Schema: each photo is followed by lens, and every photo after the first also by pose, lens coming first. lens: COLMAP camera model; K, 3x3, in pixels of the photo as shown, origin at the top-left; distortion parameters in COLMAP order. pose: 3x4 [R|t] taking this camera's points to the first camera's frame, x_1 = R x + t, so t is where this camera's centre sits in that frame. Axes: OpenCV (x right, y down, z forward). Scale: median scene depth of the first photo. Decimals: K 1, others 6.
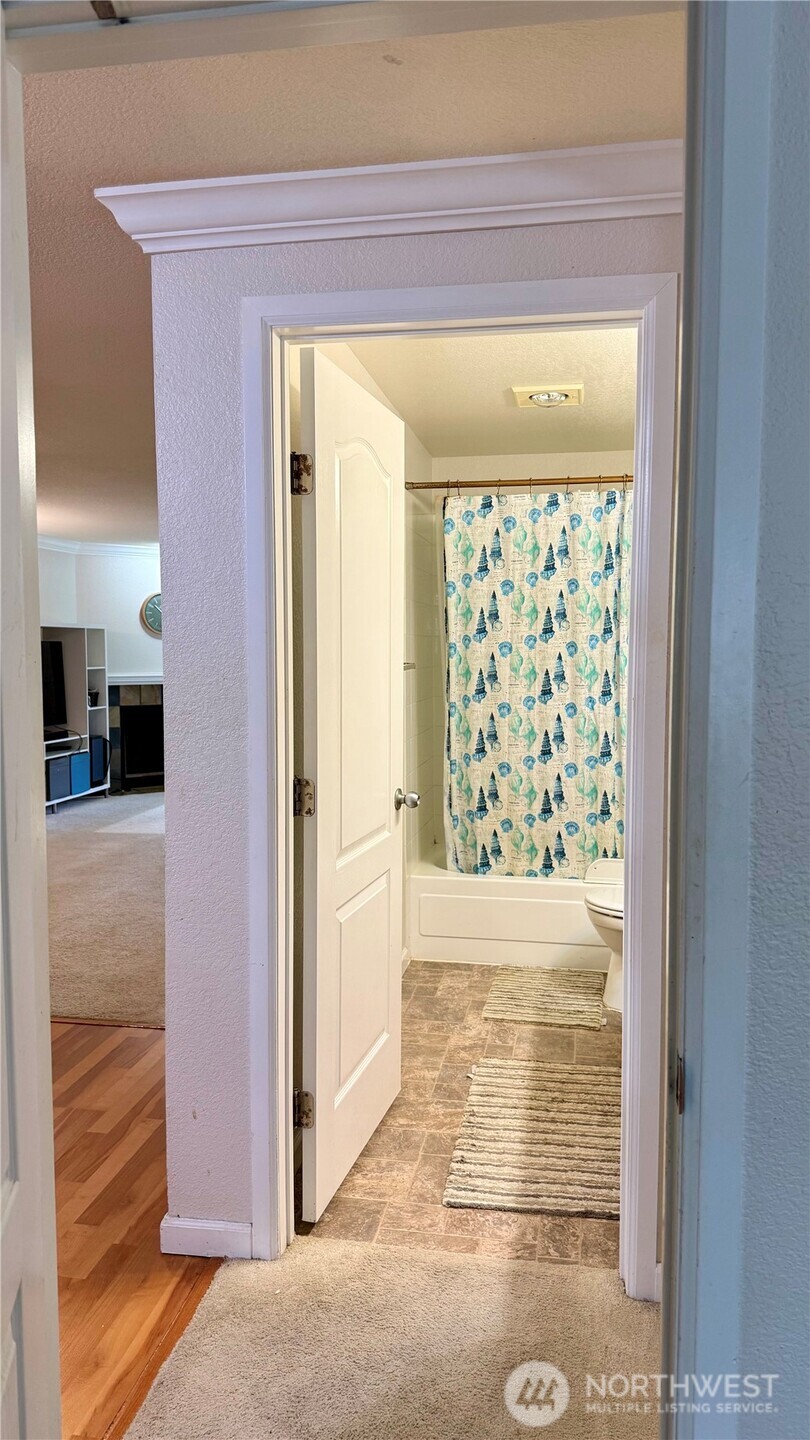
lens RADIAL K [[1009.0, 0, 405.7], [0, 1009.0, 724.9], [0, 0, 1]] dist [0.157127, -0.269842]
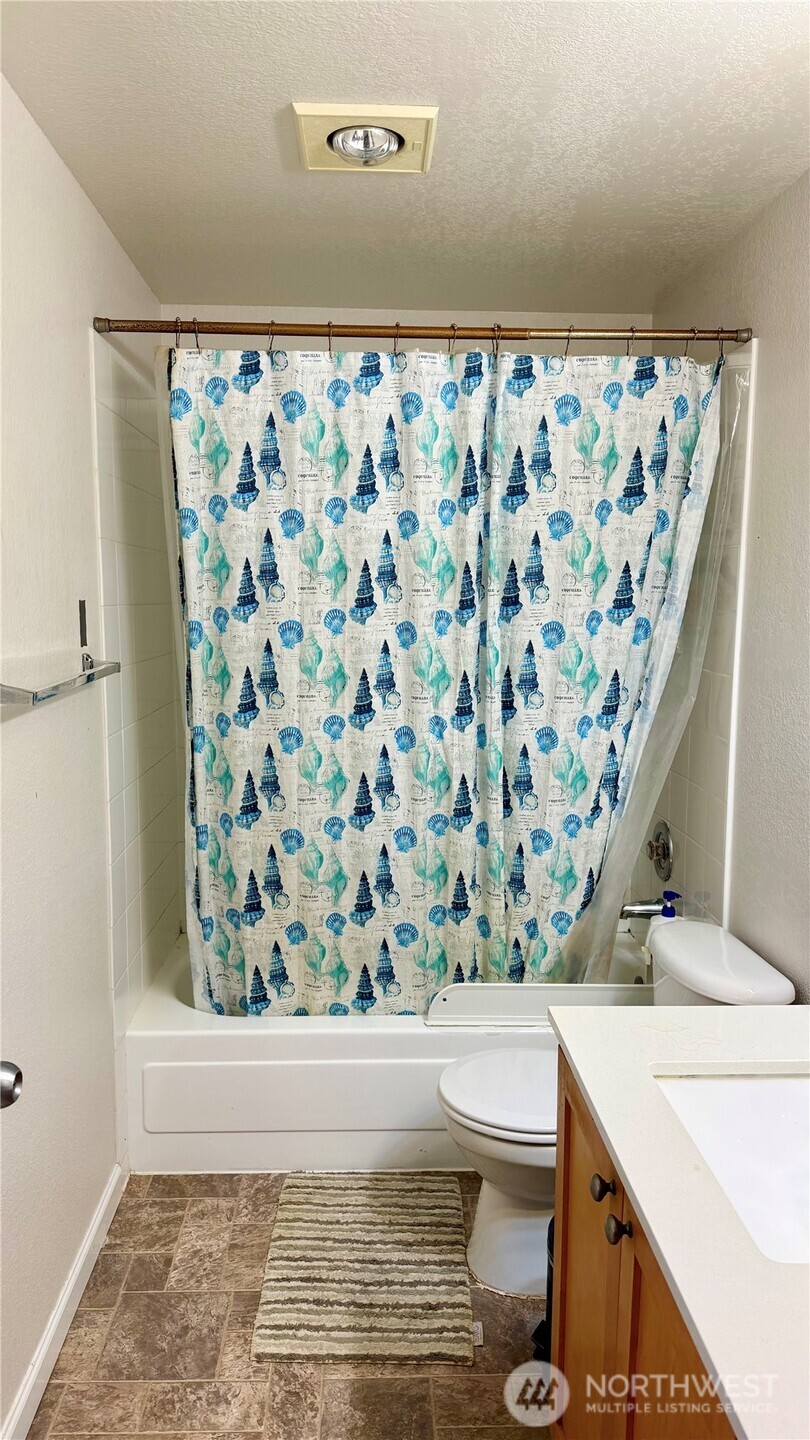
lens RADIAL K [[1024.6, 0, 405.0], [0, 1024.6, 720.0], [0, 0, 1]] dist [0.180611, -0.321873]
pose [[0.977669, -0.018802, 0.209308, 0.040106], [0.008444, 0.998700, 0.050270, -0.055677], [-0.209981, -0.047380, 0.976557, 0.426474]]
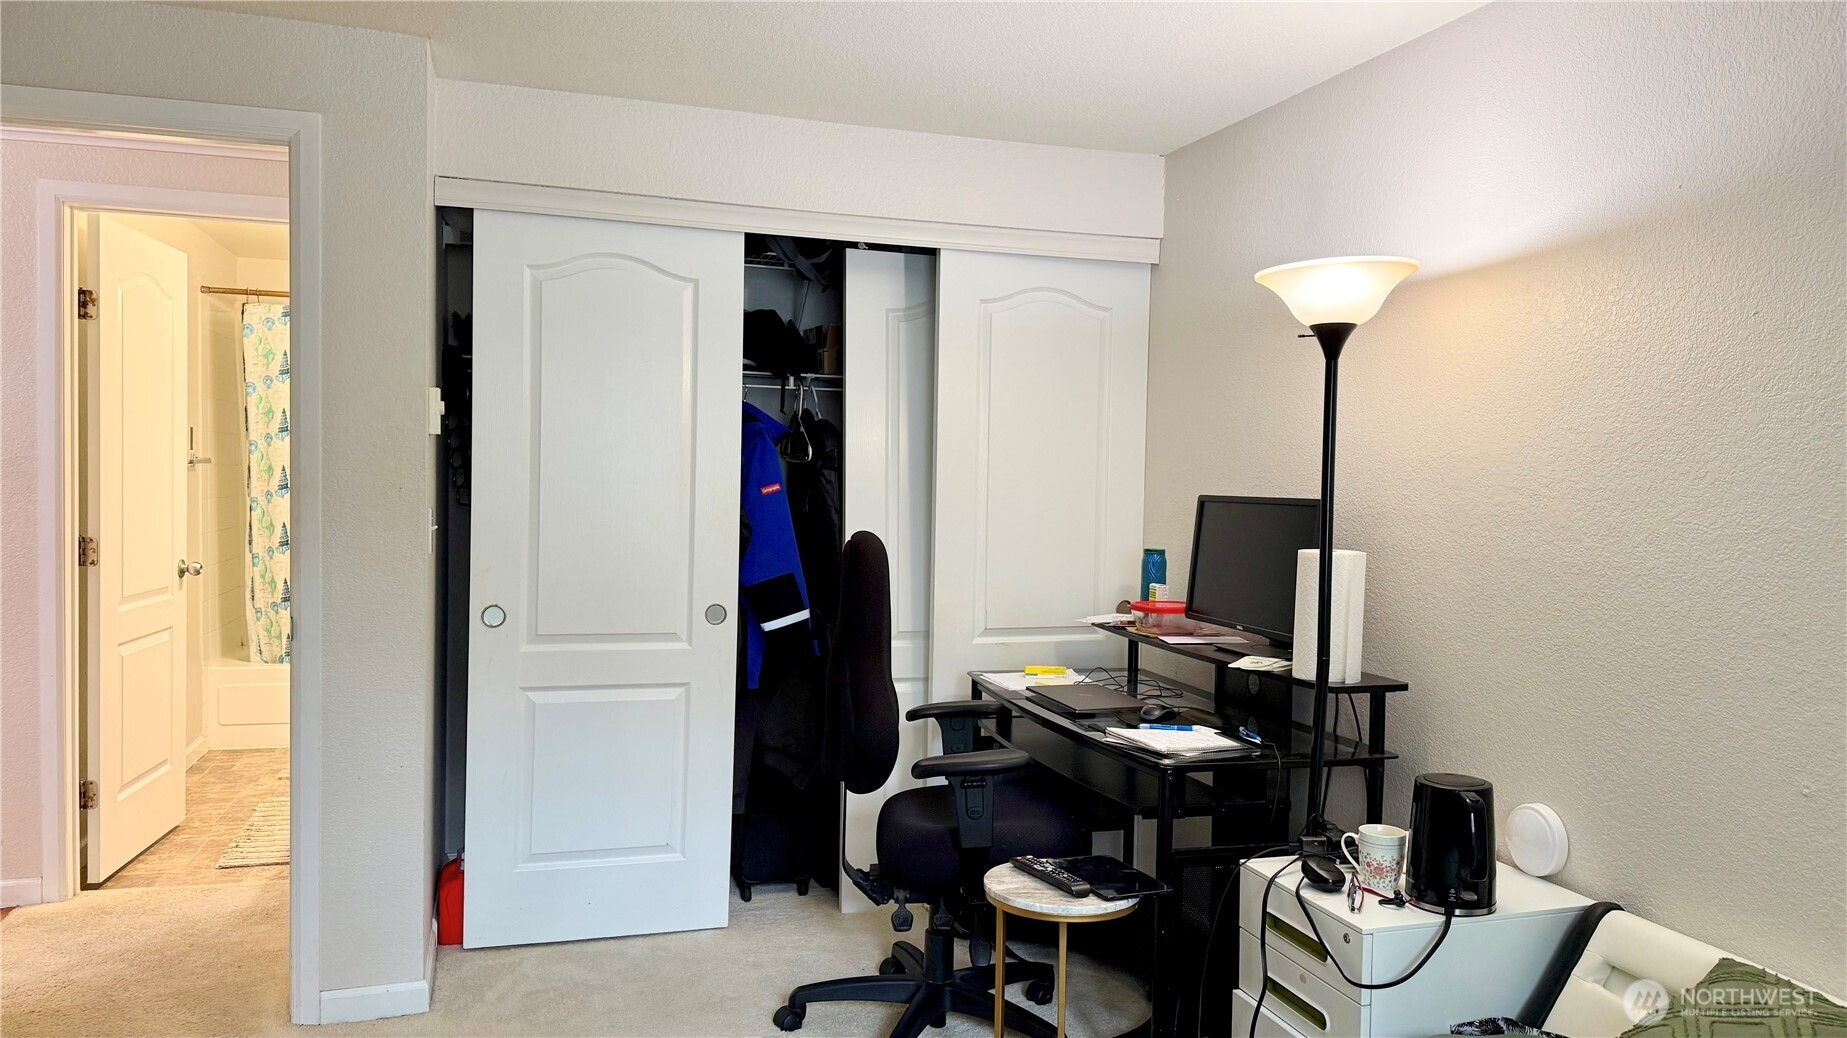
lens RADIAL K [[1280.7, 0, 923.5], [0, 1280.7, 519.0], [0, 0, 1]] dist [0.097848, -0.115724]
pose [[0.888054, -0.001123, 0.459737, 0.042784], [0.016837, 0.999406, -0.030083, 0.053619], [-0.459430, 0.034456, 0.887545, -0.524721]]
